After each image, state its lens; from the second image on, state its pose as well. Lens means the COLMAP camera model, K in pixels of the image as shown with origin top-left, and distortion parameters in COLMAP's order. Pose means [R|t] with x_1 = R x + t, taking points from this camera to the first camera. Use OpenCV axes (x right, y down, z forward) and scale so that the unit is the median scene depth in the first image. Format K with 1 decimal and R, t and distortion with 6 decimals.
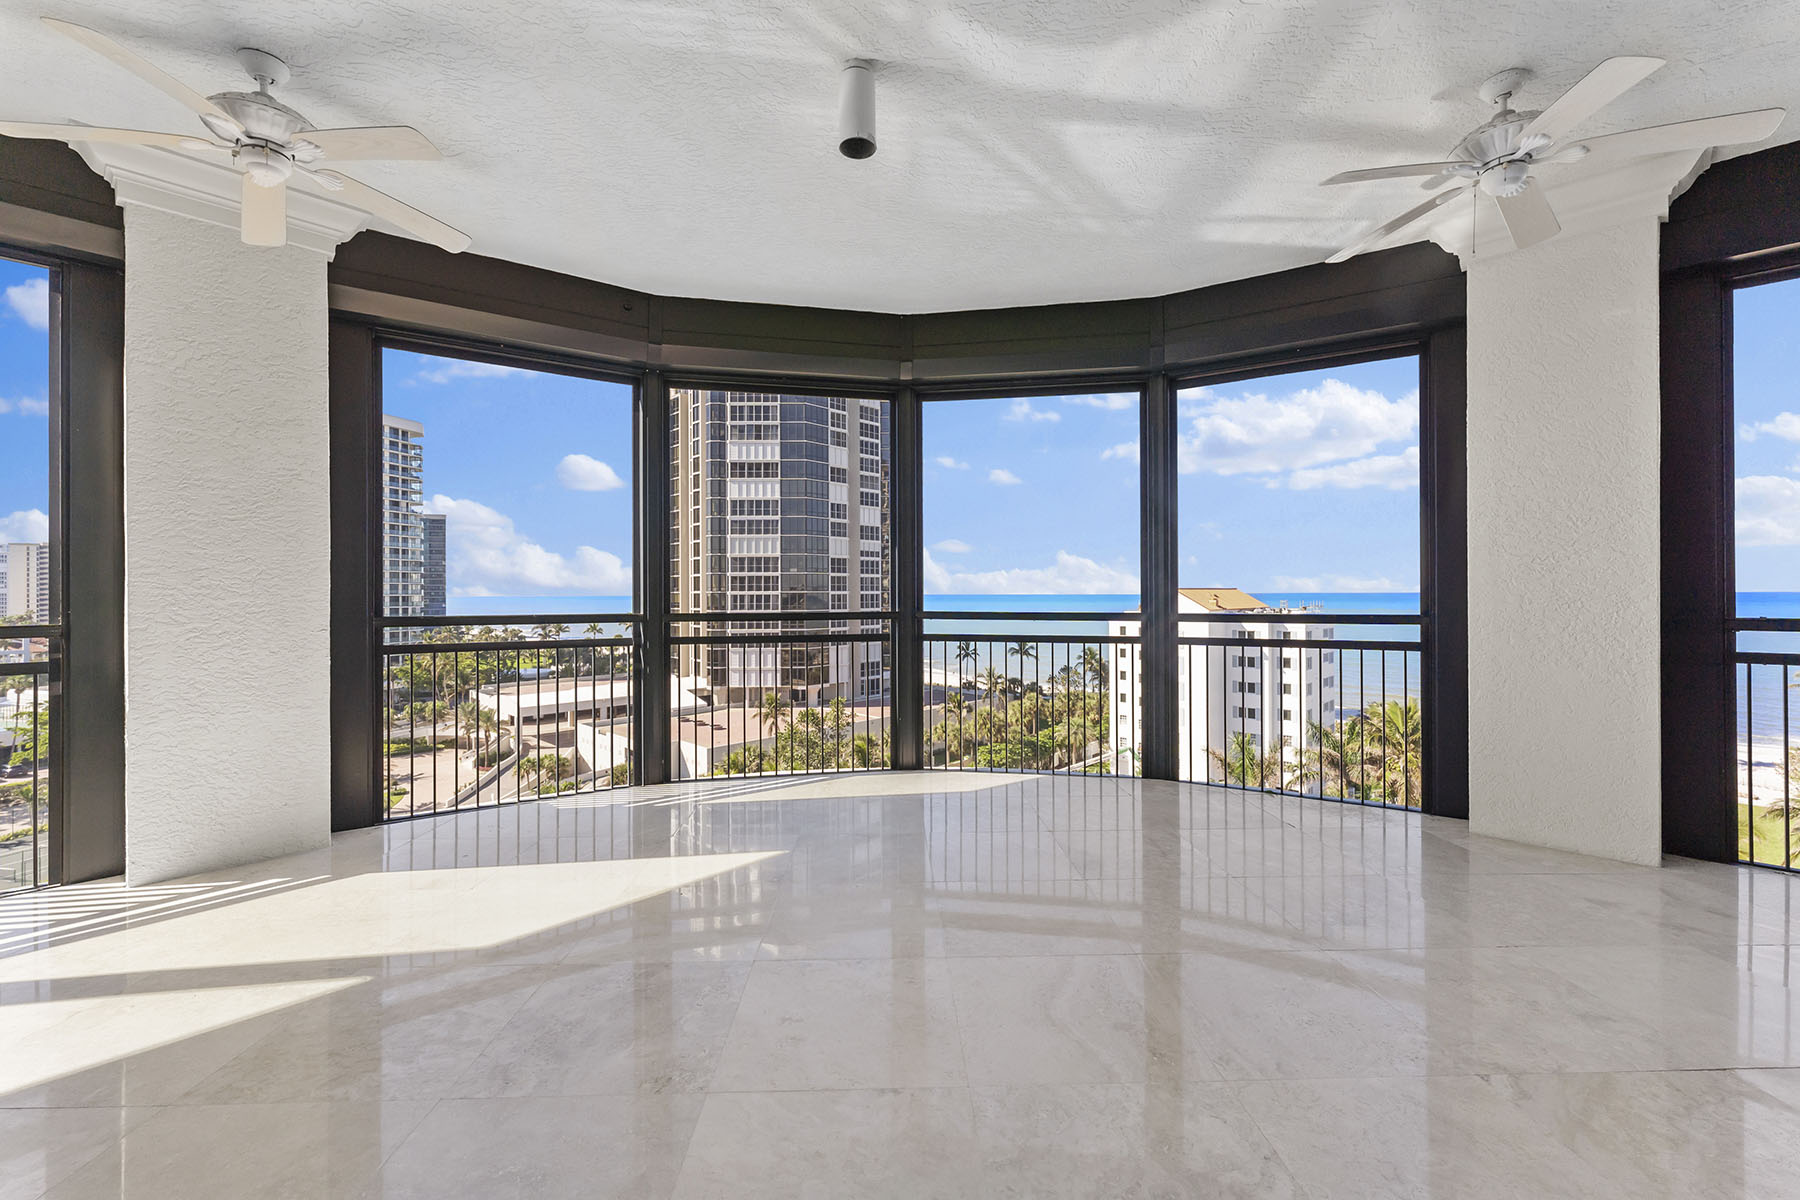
lens RADIAL K [[729.4, 0, 911.1], [0, 729.4, 591.8], [0, 0, 1]] dist [0.000948, 0.000362]
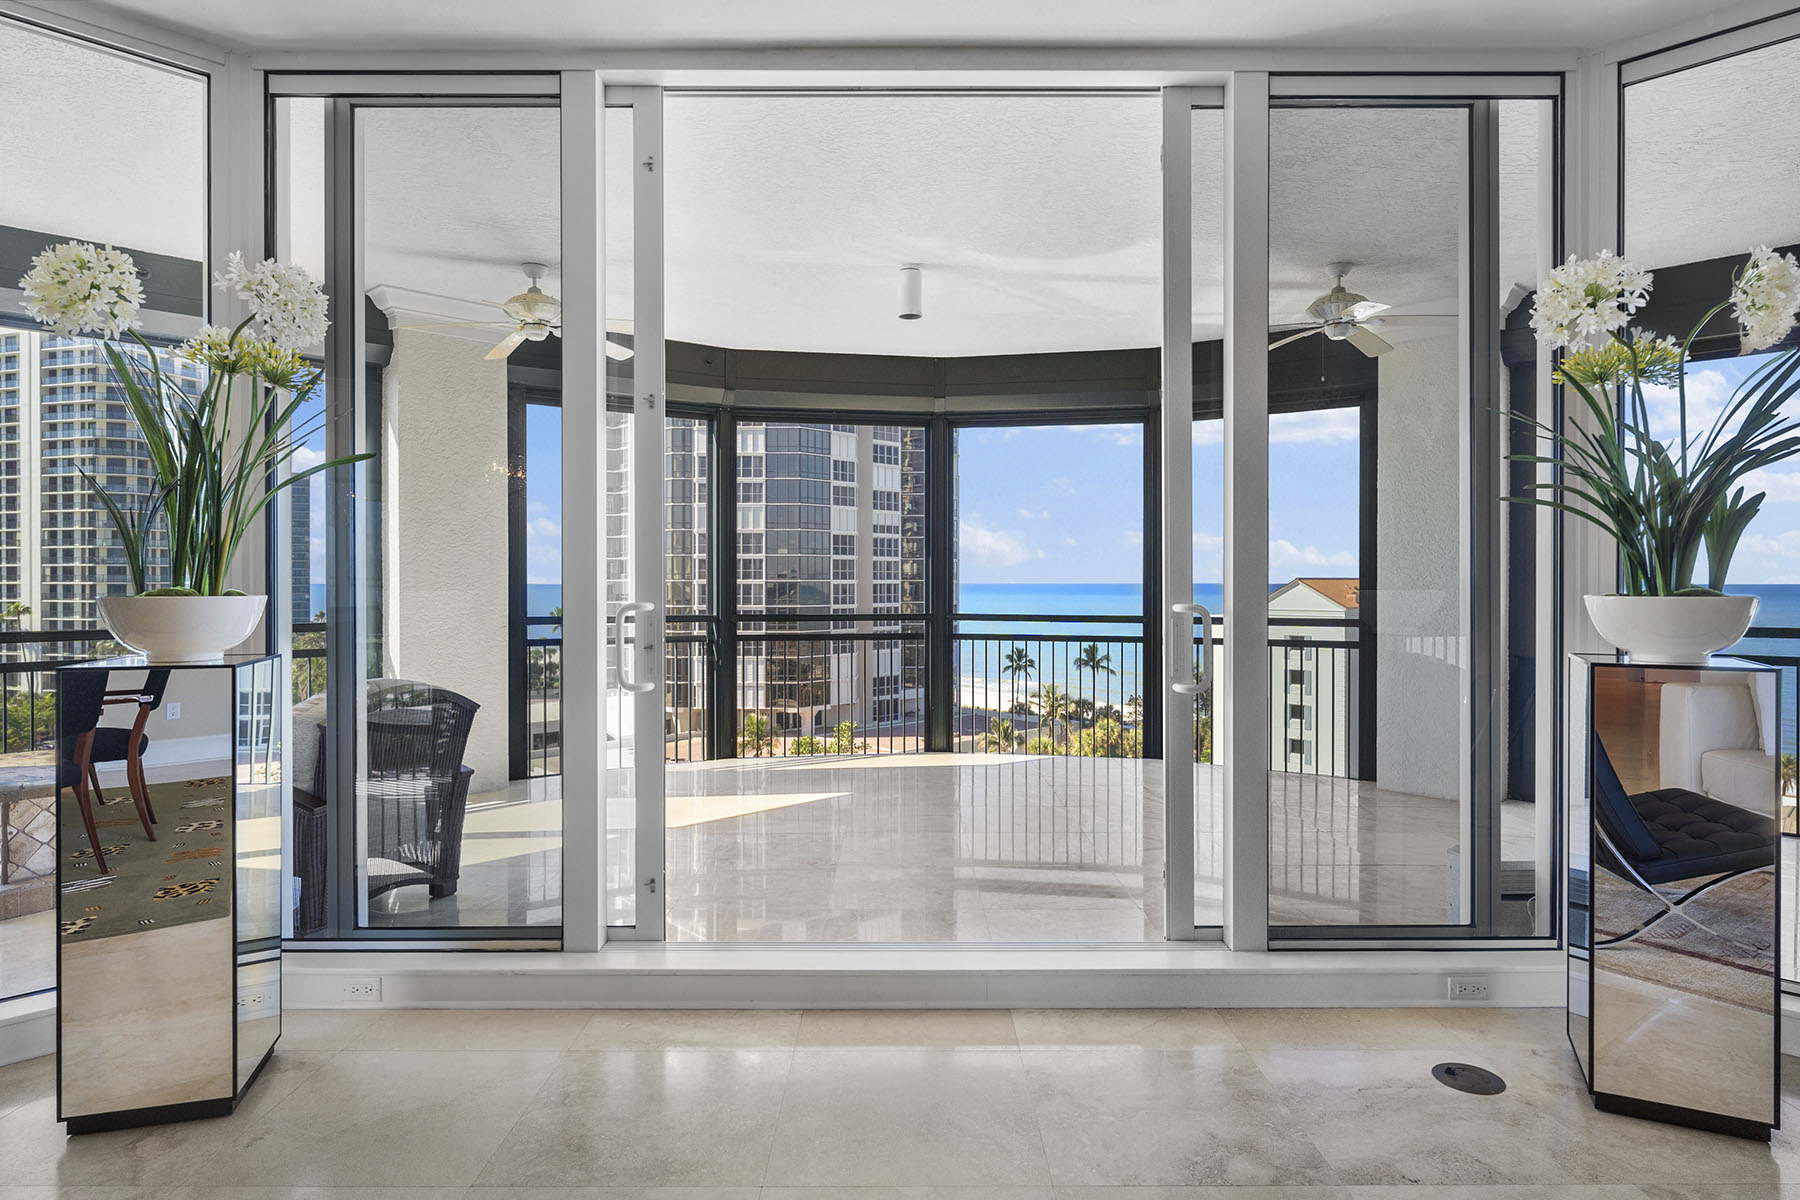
lens RADIAL K [[1001.6, 0, 896.6], [0, 1001.6, 590.0], [0, 0, 1]] dist [0.004962, 0.002832]
pose [[0.998976, 0.003126, -0.045136, -0.001967], [-0.002694, 0.999950, 0.009626, -0.025894], [0.045164, -0.009495, 0.998934, -0.599510]]
